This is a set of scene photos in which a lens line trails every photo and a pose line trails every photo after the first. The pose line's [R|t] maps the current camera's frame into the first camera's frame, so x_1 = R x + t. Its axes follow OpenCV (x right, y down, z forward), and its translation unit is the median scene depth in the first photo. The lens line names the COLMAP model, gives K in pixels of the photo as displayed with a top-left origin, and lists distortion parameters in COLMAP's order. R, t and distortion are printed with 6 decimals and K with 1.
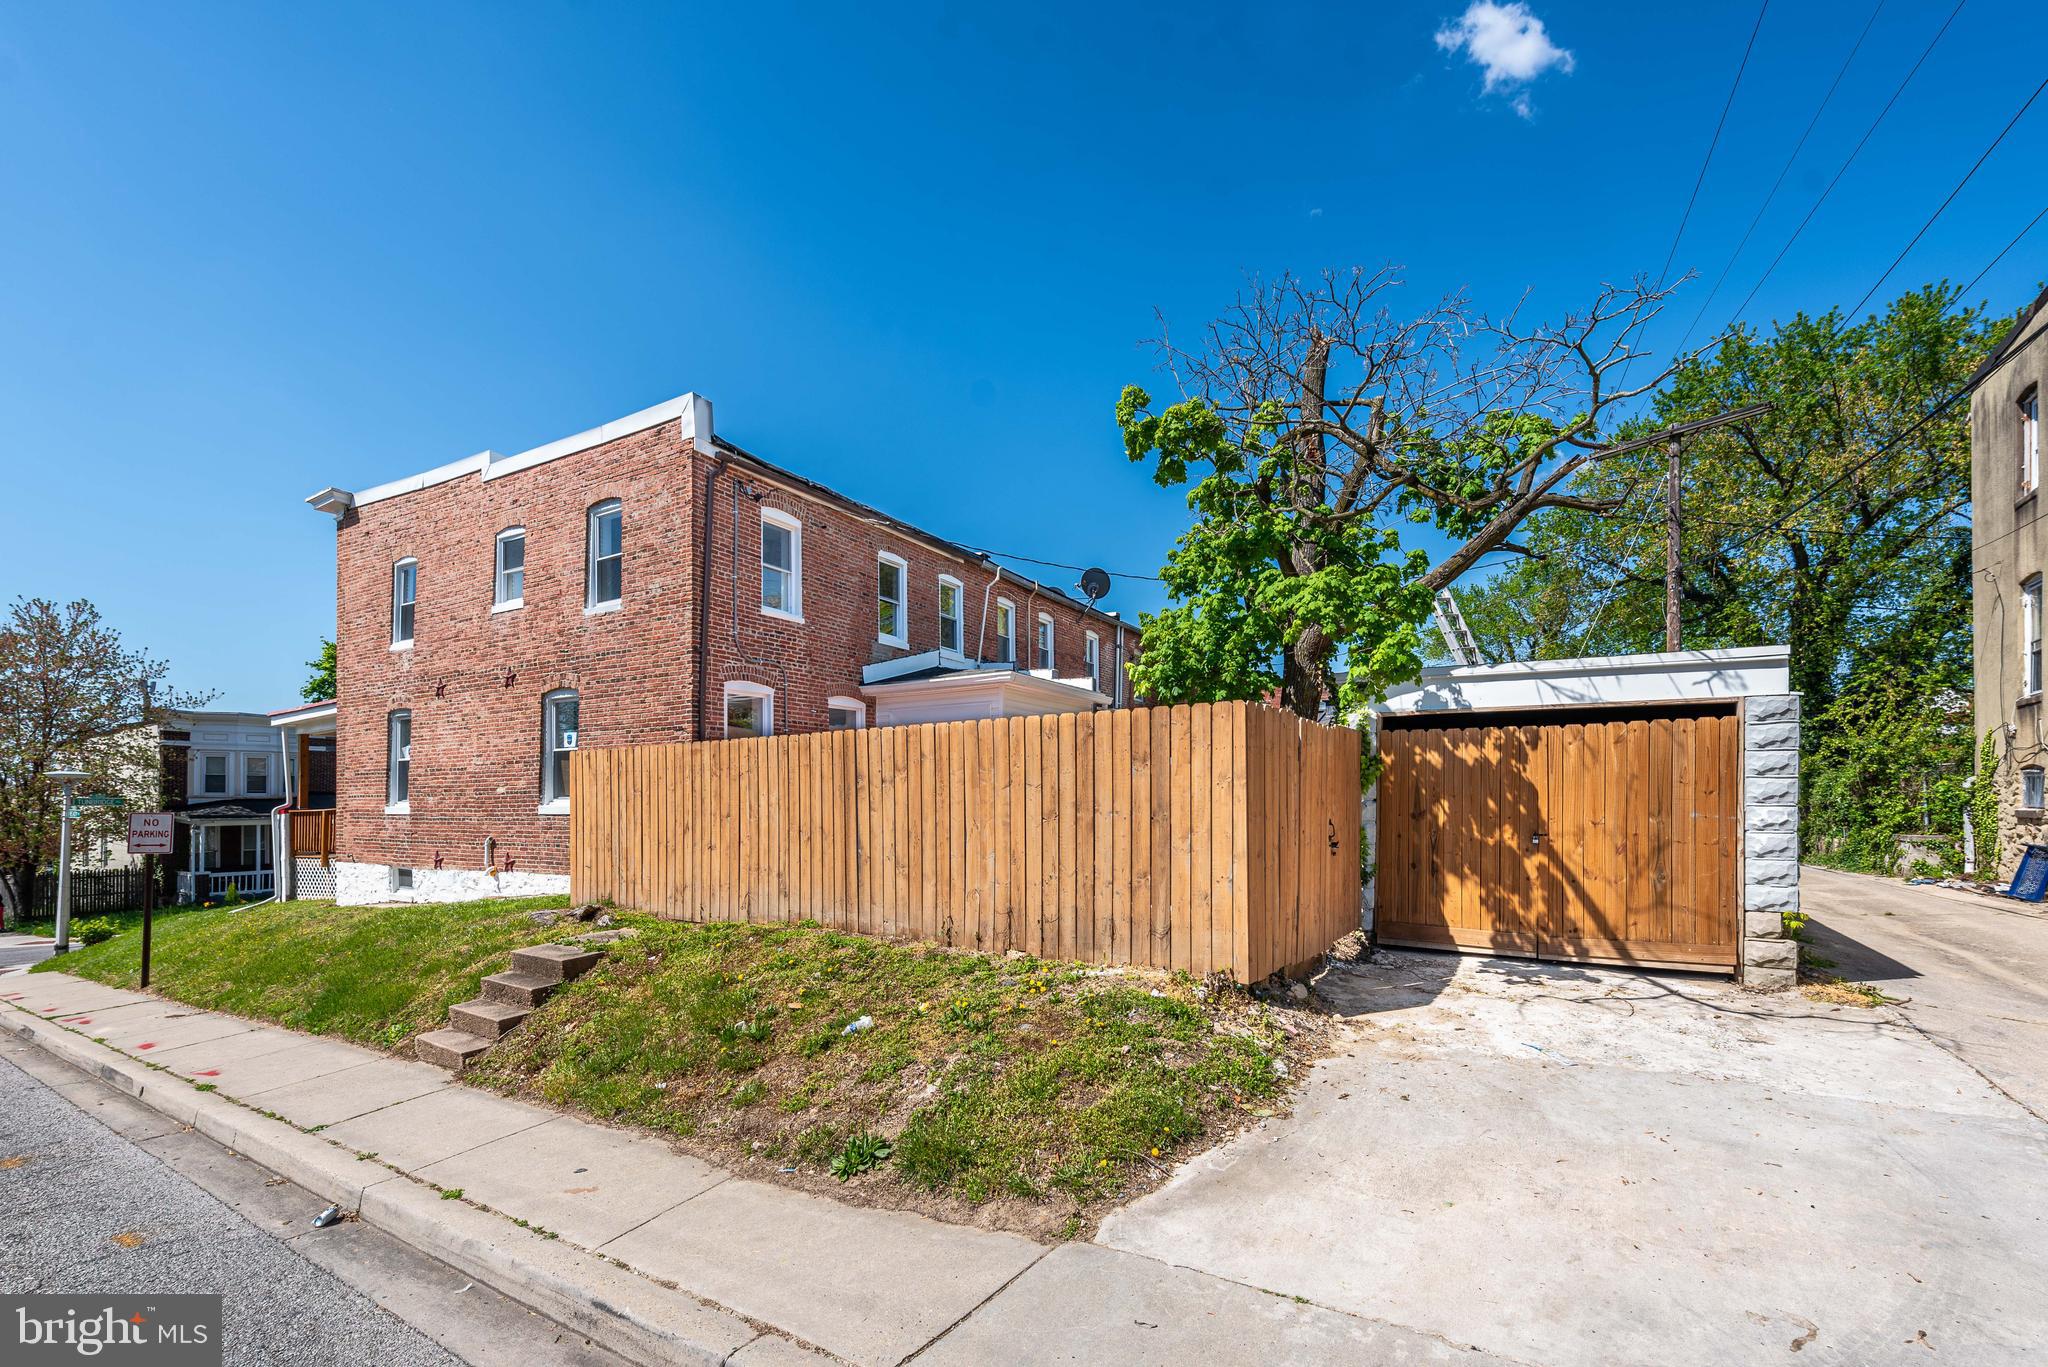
lens RADIAL K [[813.6, 0, 1026.9], [0, 813.6, 792.6], [0, 0, 1]] dist [0.001772, 0.000040]
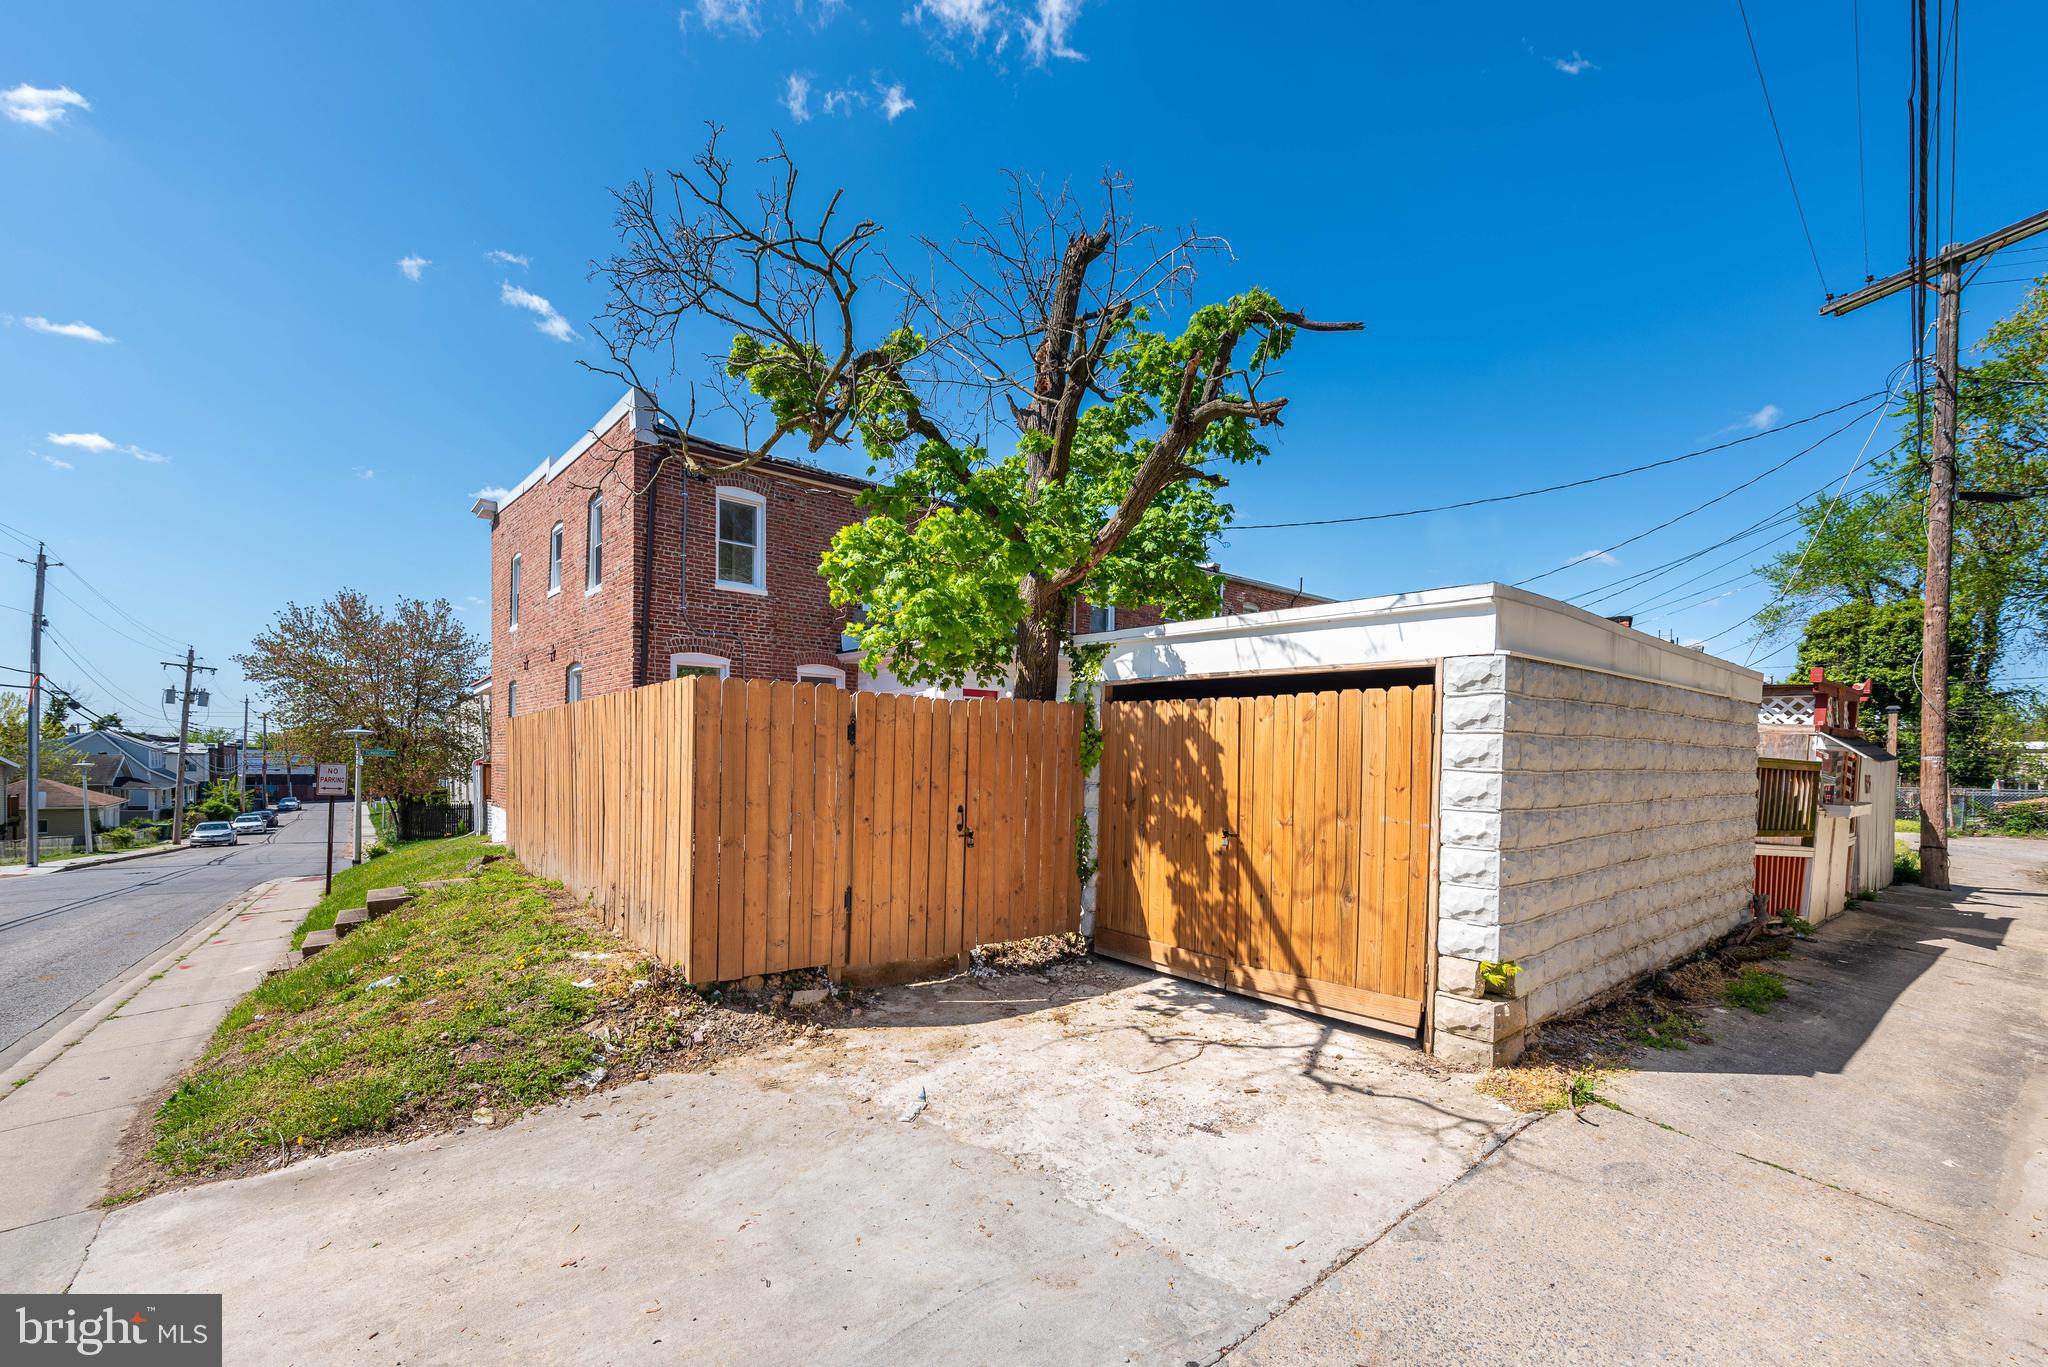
lens RADIAL K [[834.8, 0, 1027.6], [0, 834.8, 764.2], [0, 0, 1]] dist [0.012362, -0.002961]
pose [[0.947754, 0.021410, -0.318284, 0.759254], [-0.017310, 0.999727, 0.015705, -0.028625], [0.318533, -0.009375, 0.947865, 0.178381]]
